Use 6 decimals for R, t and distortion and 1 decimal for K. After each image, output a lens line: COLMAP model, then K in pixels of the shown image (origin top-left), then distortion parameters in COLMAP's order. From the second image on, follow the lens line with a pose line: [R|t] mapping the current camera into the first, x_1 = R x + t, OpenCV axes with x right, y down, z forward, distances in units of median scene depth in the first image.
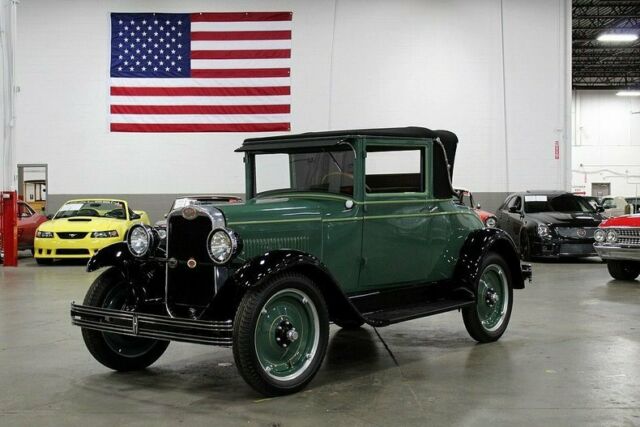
lens RADIAL K [[934.8, 0, 320.0], [0, 934.8, 213.5], [0, 0, 1]] dist [-0.011203, -0.046110]
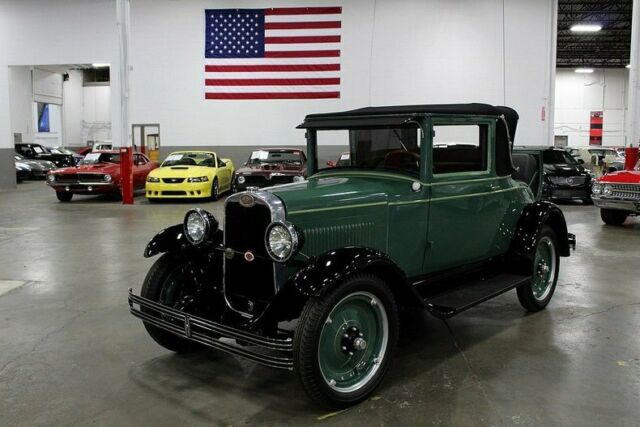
lens RADIAL K [[646.6, 0, 320.0], [0, 646.6, 213.5], [0, 0, 1]] dist [-0.142045, 0.164996]
pose [[0.998356, 0.008767, -0.056640, -0.009232], [-0.003473, 0.995670, 0.092894, -0.013729], [0.057210, -0.092545, 0.994064, 0.108519]]
